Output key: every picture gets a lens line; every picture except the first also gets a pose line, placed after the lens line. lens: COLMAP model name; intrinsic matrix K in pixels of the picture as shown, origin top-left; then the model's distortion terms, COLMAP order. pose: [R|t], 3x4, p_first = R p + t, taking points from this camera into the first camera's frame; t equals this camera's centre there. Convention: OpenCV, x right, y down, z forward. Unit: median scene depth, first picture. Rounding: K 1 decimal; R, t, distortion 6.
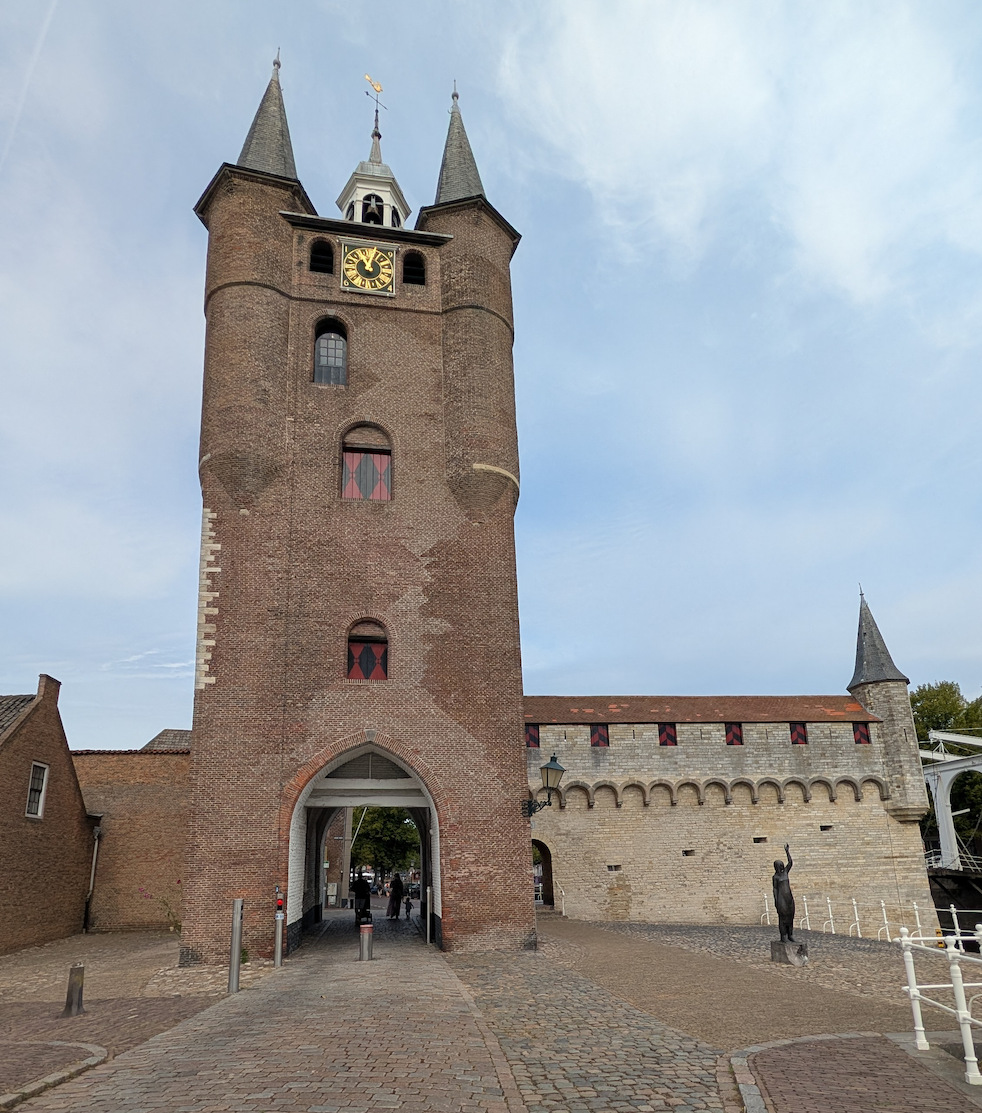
lens RADIAL K [[702.2, 0, 492.2], [0, 702.2, 697.4], [0, 0, 1]] dist [-0.001720, 0.000246]
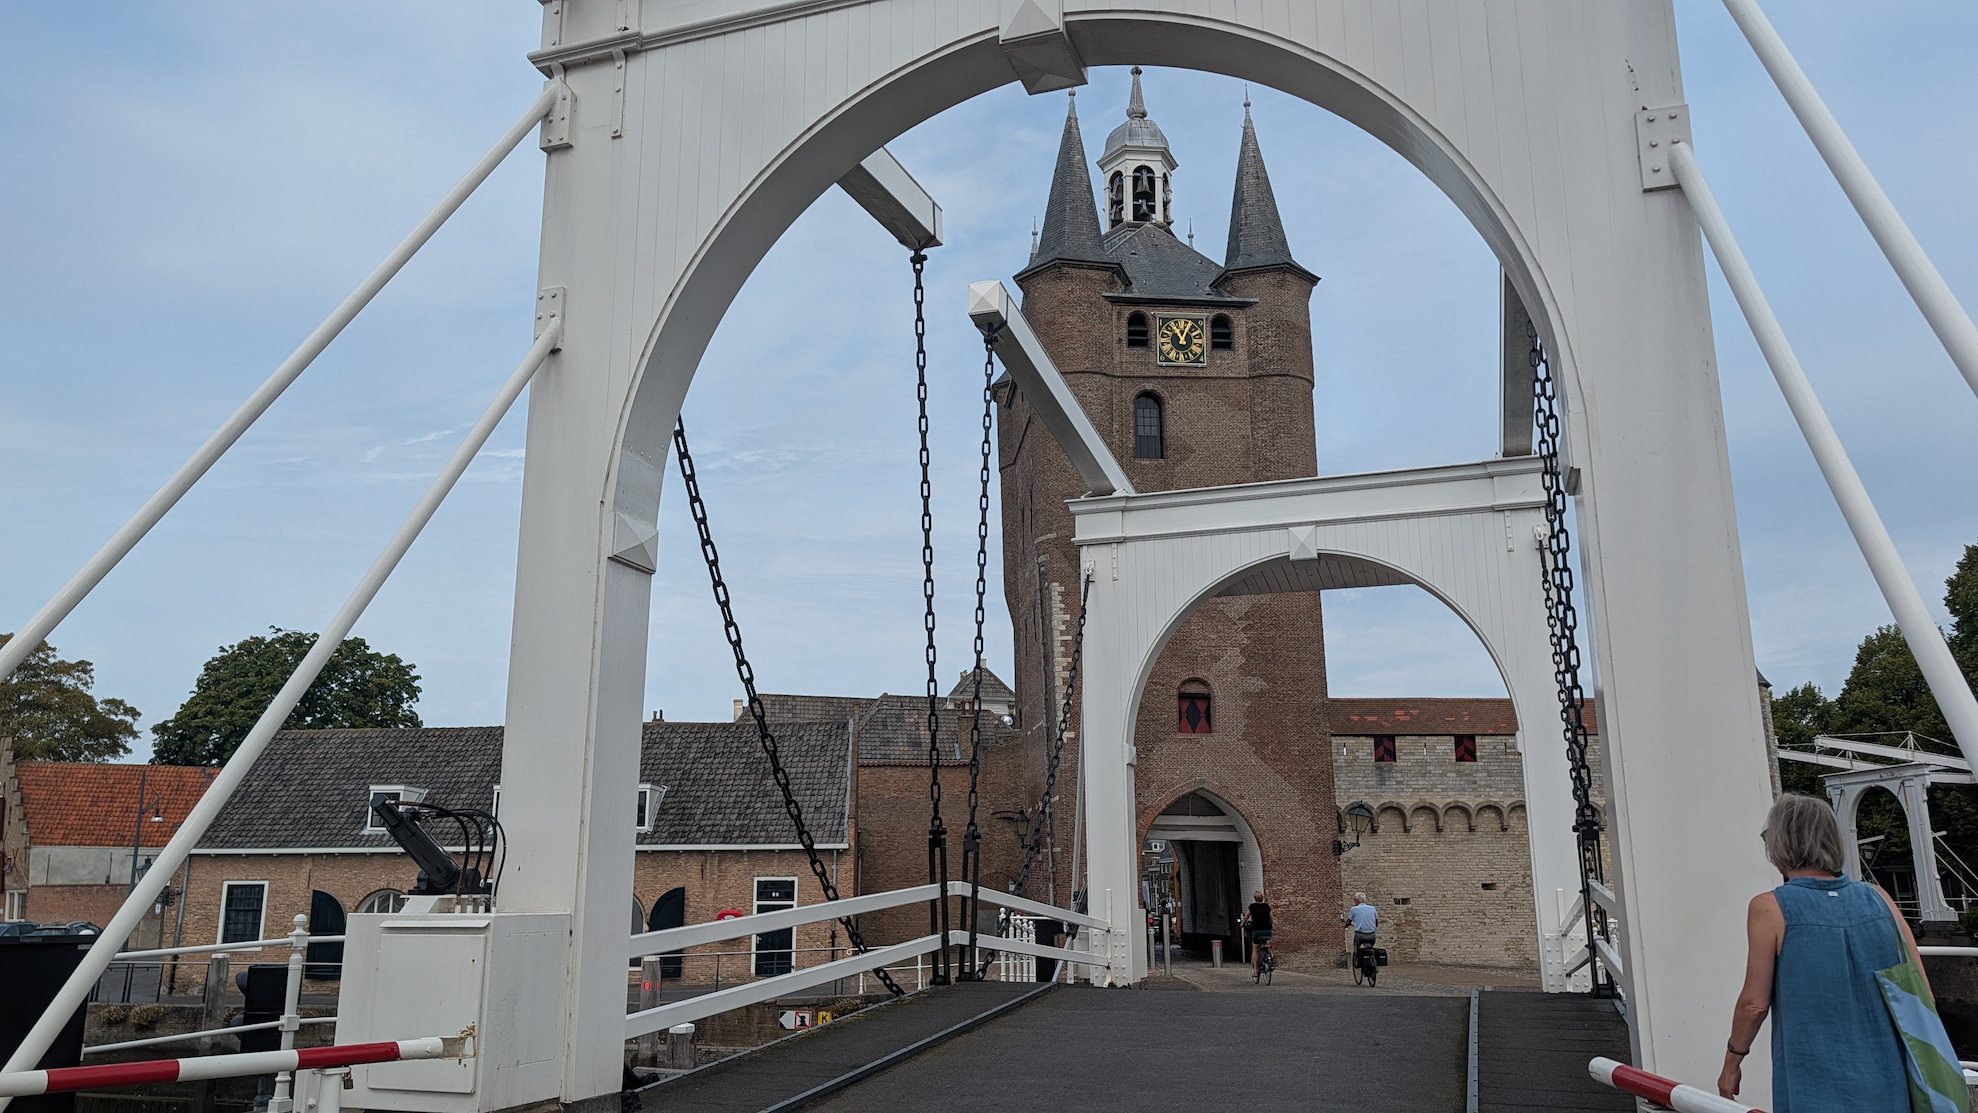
lens RADIAL K [[1621.5, 0, 955.7], [0, 1621.5, 528.4], [0, 0, 1]] dist [0.070310, -0.110252]
pose [[0.997561, 0.006703, -0.069484, -0.246791], [-0.005619, 0.999860, 0.015791, -0.255923], [0.069580, -0.015362, 0.997458, -1.081525]]
